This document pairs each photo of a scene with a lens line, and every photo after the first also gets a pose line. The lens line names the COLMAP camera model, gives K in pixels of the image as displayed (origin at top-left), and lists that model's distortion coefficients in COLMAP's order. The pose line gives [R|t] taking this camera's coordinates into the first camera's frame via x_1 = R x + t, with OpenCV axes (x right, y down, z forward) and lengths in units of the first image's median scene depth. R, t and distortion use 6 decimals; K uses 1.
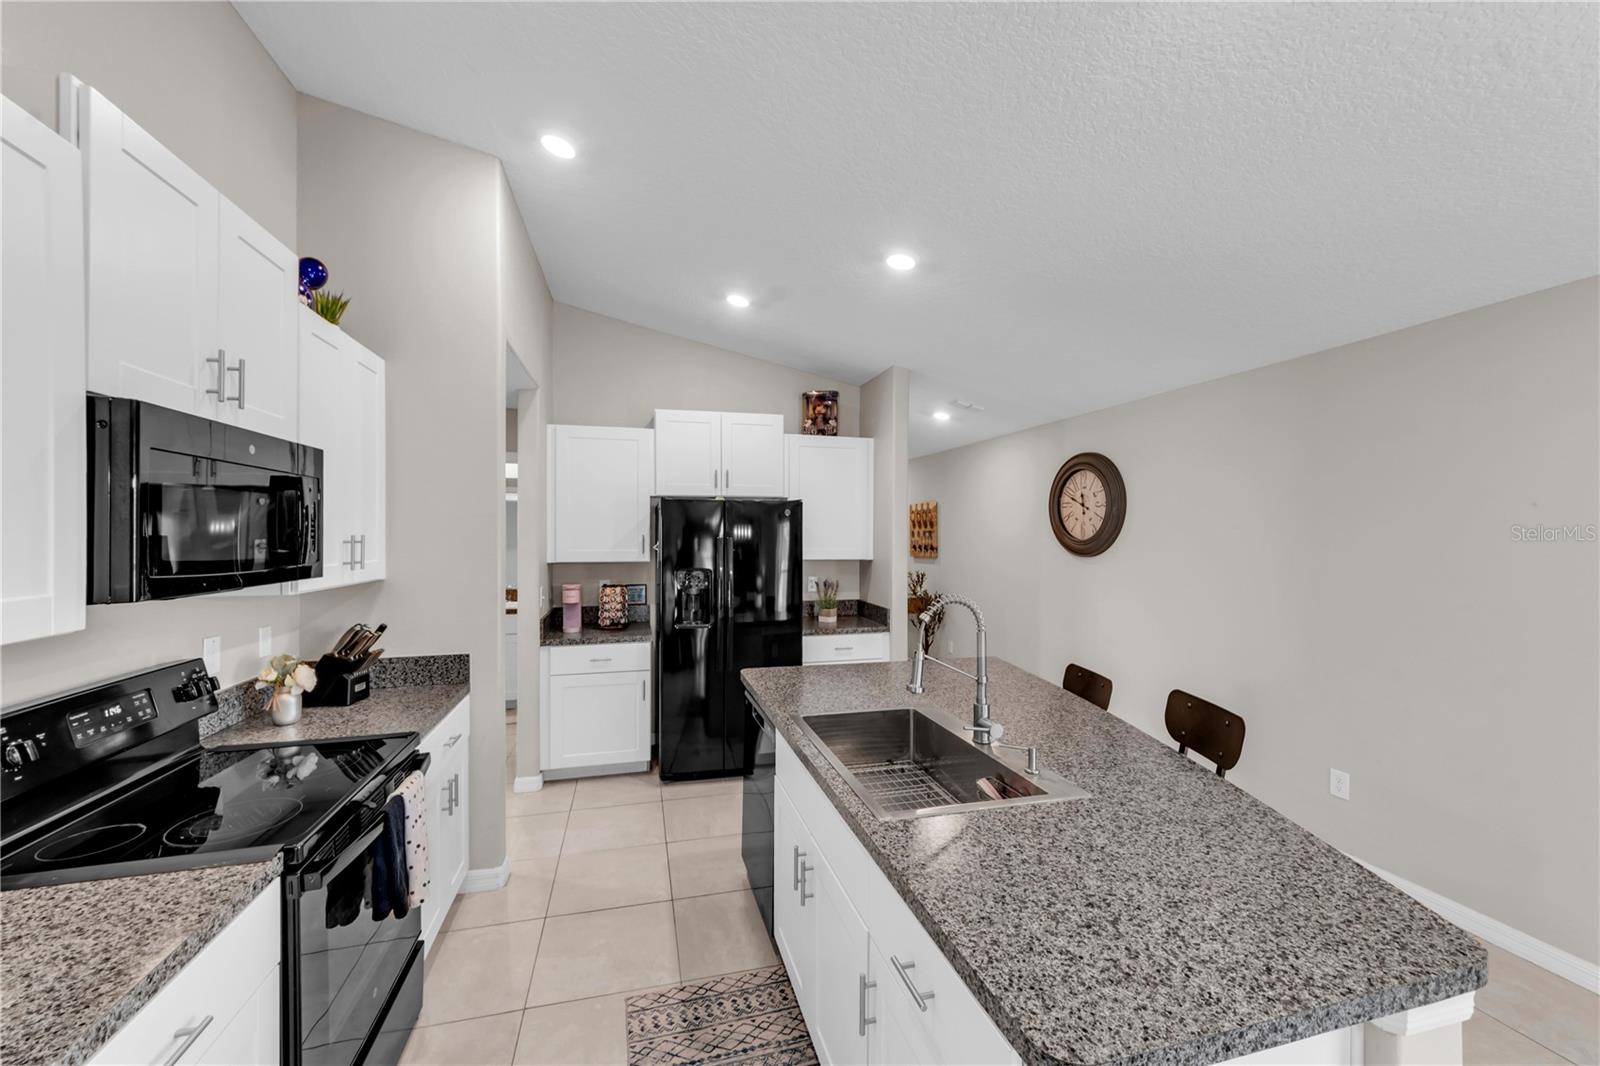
lens RADIAL K [[629.9, 0, 790.8], [0, 629.9, 535.8], [0, 0, 1]] dist [-0.001853, -0.001283]
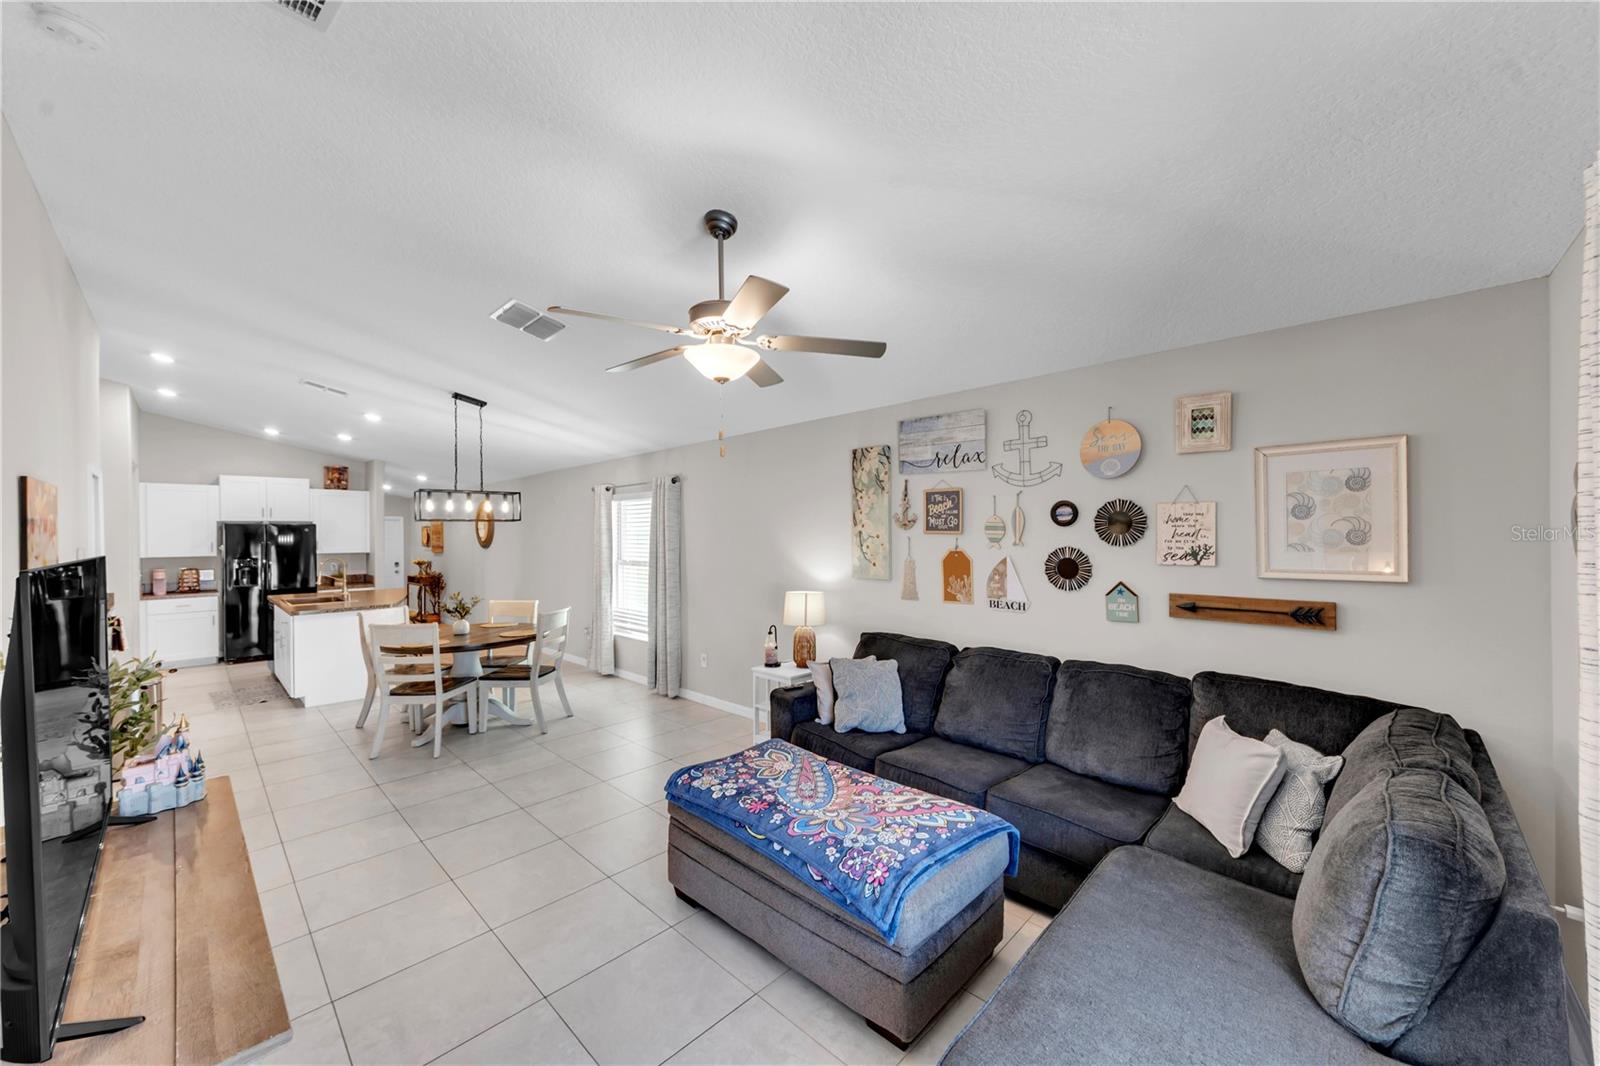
lens RADIAL K [[585.0, 0, 777.9], [0, 585.0, 534.1], [0, 0, 1]] dist [0.001406, 0.000603]
pose [[0.863008, -0.006148, 0.505152, 0.337425], [0.009407, 0.999948, -0.003902, -0.001965], [-0.505102, 0.008120, 0.863021, -1.352752]]
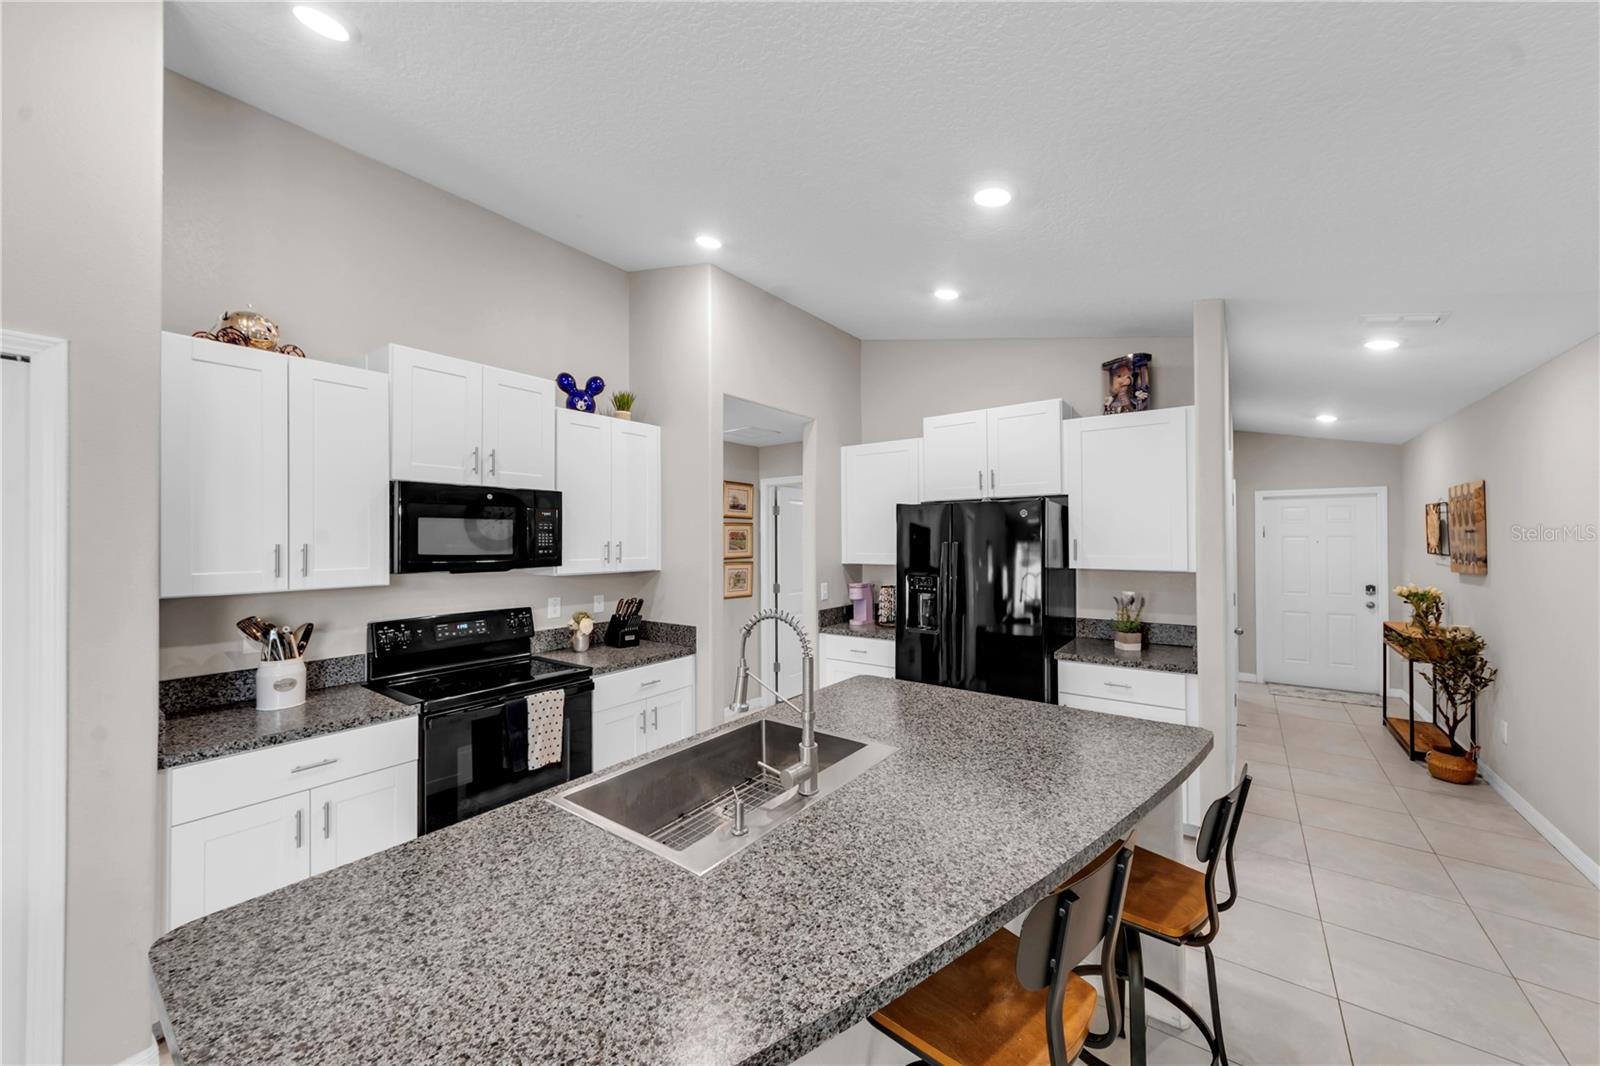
lens RADIAL K [[585.0, 0, 778.7], [0, 585.0, 535.4], [0, 0, 1]] dist [0.001406, 0.000603]
pose [[0.618787, -0.009227, -0.785505, 0.389174], [0.004270, 0.999956, -0.008383, -0.000824], [0.785547, 0.001833, 0.618799, 0.219098]]
